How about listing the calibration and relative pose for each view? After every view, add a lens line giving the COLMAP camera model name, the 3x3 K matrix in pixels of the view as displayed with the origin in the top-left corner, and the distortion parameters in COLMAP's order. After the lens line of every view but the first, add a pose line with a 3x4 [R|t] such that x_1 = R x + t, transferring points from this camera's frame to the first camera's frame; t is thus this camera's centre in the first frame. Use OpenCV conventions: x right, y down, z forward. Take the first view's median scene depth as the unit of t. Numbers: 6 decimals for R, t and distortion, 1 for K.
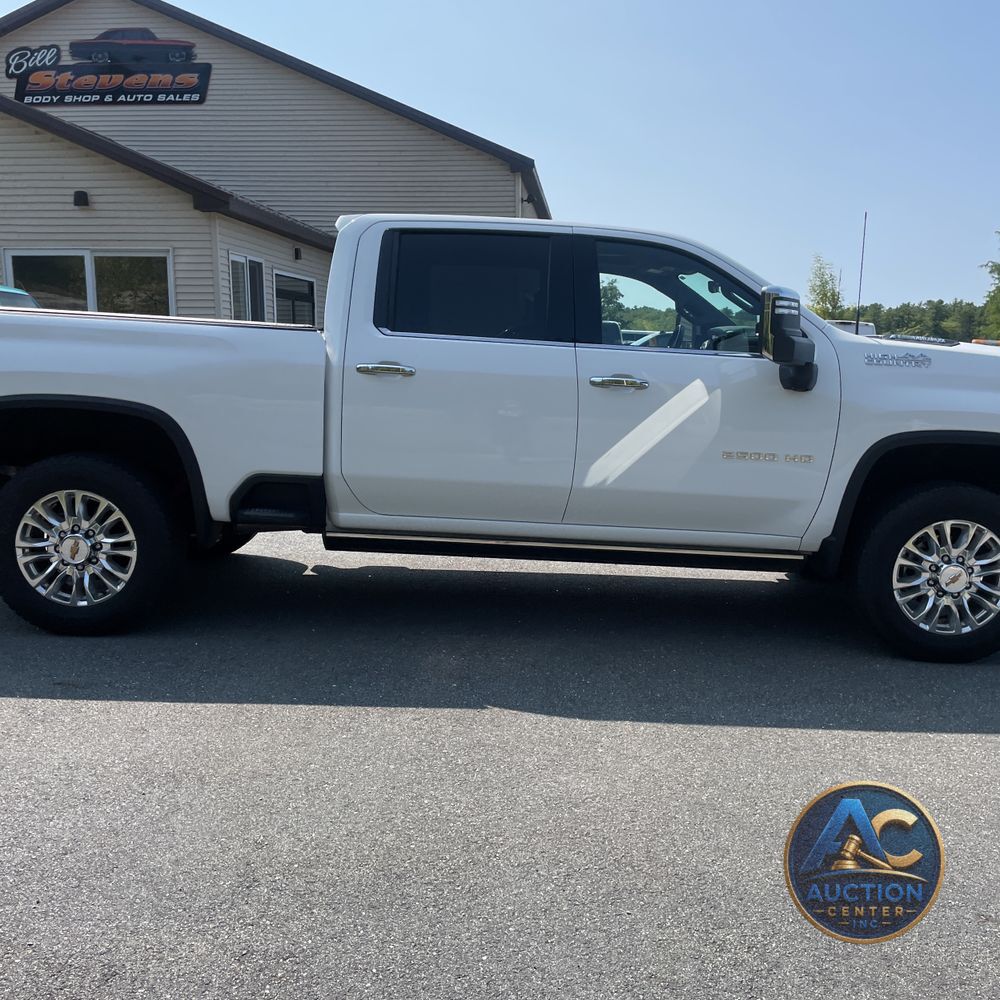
lens RADIAL K [[1013.3, 0, 509.9], [0, 1013.3, 476.7], [0, 0, 1]] dist [0.031966, 0.000000]
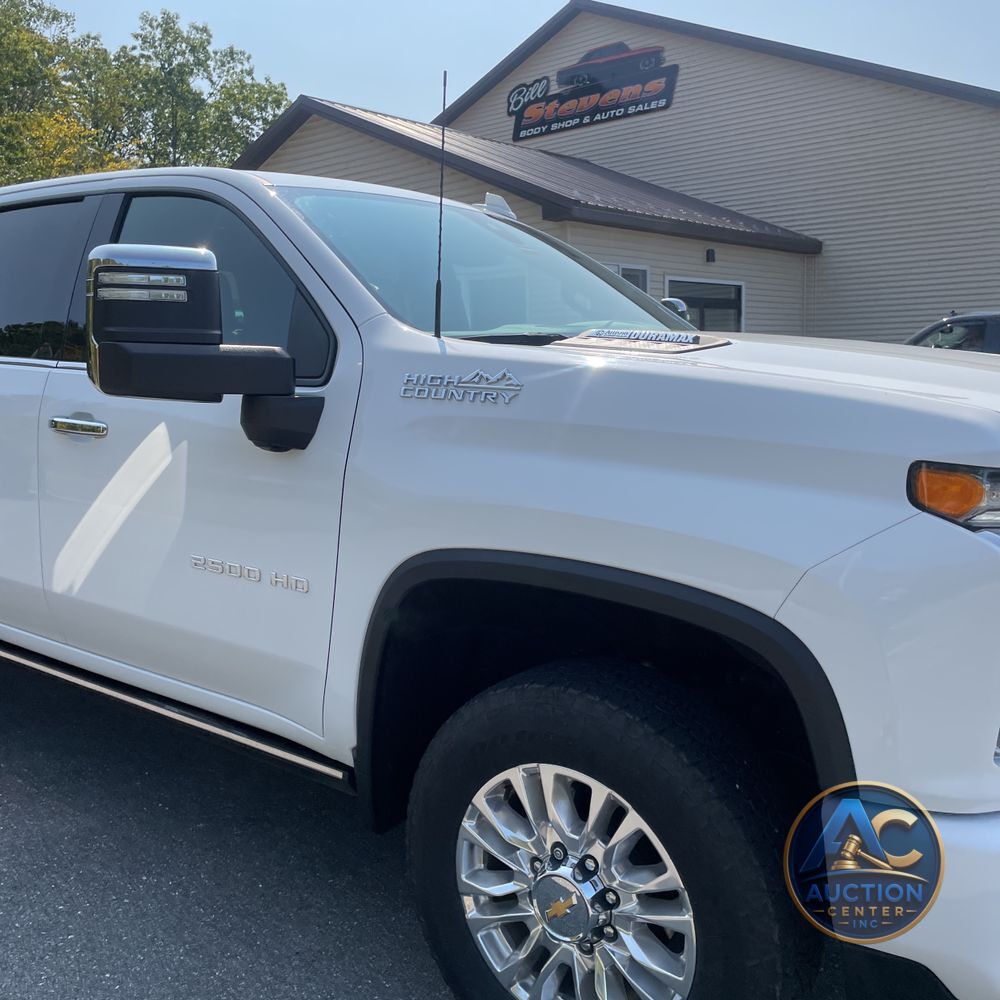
lens RADIAL K [[1013.3, 0, 525.7], [0, 1013.3, 473.3], [0, 0, 1]] dist [0.031966, 0.000000]
pose [[0.813431, 0.037123, -0.580475, 0.235566], [-0.044862, 0.998993, 0.001023, -0.027251], [0.579928, 0.025209, 0.814277, 0.230626]]
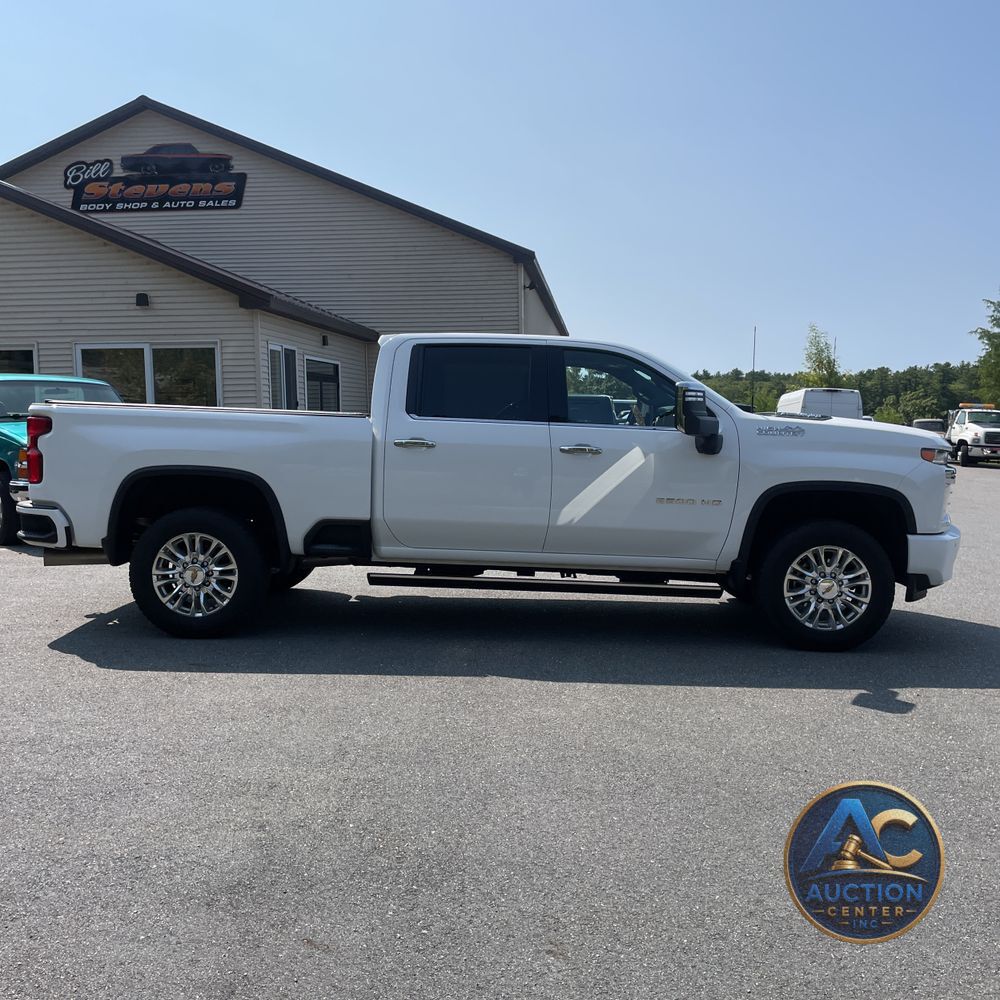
lens RADIAL K [[1013.3, 0, 506.2], [0, 1013.3, 482.6], [0, 0, 1]] dist [0.031966, 0.000000]
pose [[0.999754, -0.015463, -0.015913, 0.009128], [0.014459, 0.998007, -0.061417, 0.012623], [0.016831, 0.061171, 0.997985, -0.138241]]
